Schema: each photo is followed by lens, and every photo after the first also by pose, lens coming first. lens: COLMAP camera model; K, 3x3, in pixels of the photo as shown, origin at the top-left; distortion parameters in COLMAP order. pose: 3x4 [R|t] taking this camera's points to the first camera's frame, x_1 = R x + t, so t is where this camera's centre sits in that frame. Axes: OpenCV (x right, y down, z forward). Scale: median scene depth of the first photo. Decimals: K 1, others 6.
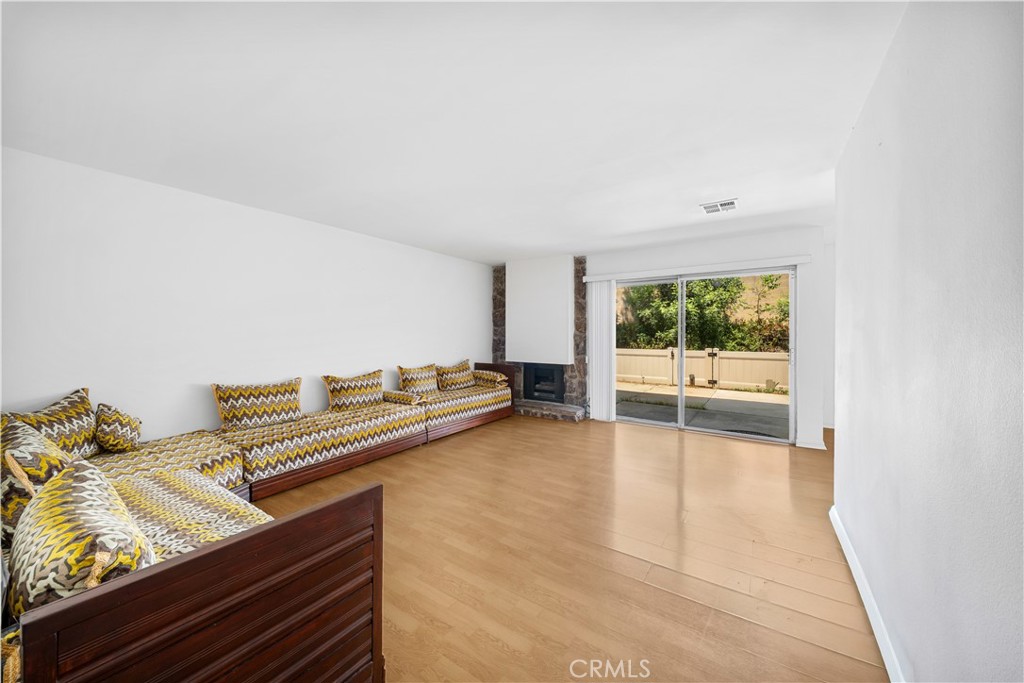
lens RADIAL K [[365.5, 0, 511.7], [0, 365.5, 334.2], [0, 0, 1]] dist [-0.000087, -0.003372]
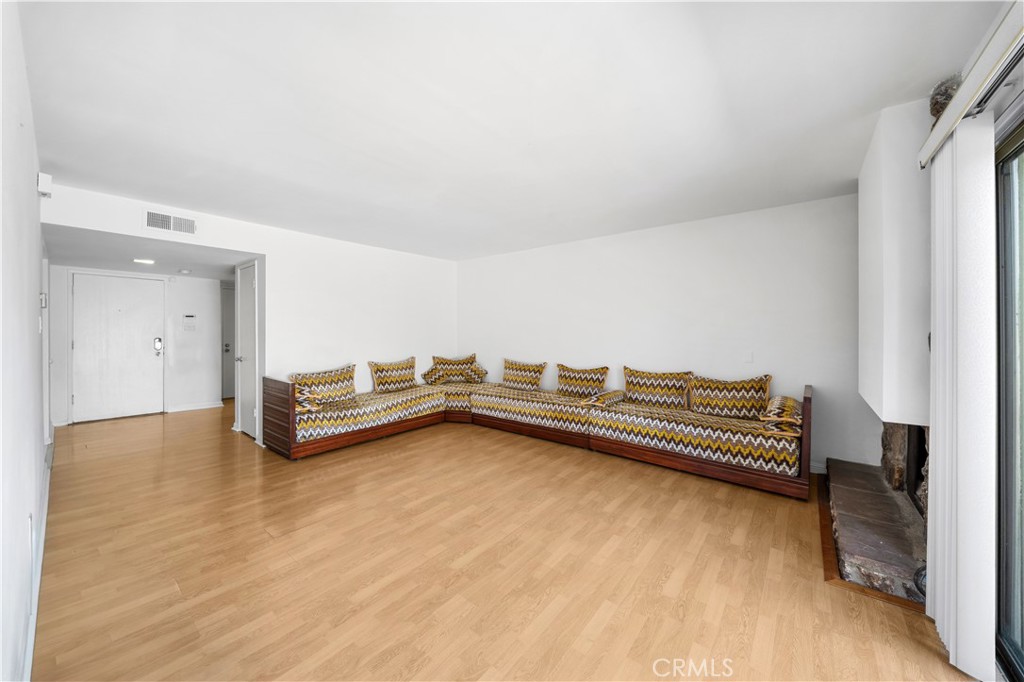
lens RADIAL K [[365.5, 0, 511.7], [0, 365.5, 333.7], [0, 0, 1]] dist [-0.000087, -0.003372]
pose [[-0.076061, 0.016055, -0.996974, 0.792113], [-0.006729, 0.999839, 0.016614, -0.008737], [0.997080, 0.007972, -0.075941, 0.999734]]
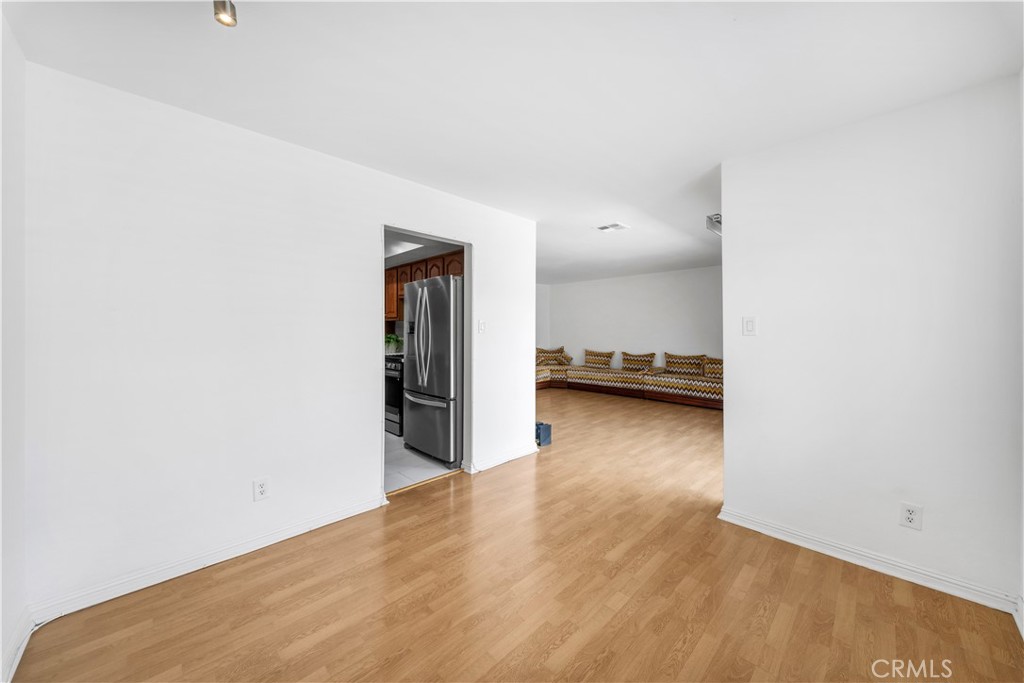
lens RADIAL K [[365.5, 0, 511.7], [0, 365.5, 334.2], [0, 0, 1]] dist [-0.000087, -0.003372]
pose [[-0.189824, 0.013668, -0.981723, 1.669388], [-0.006822, 0.999861, 0.015240, -0.008412], [0.981795, 0.009590, -0.189704, 0.836479]]
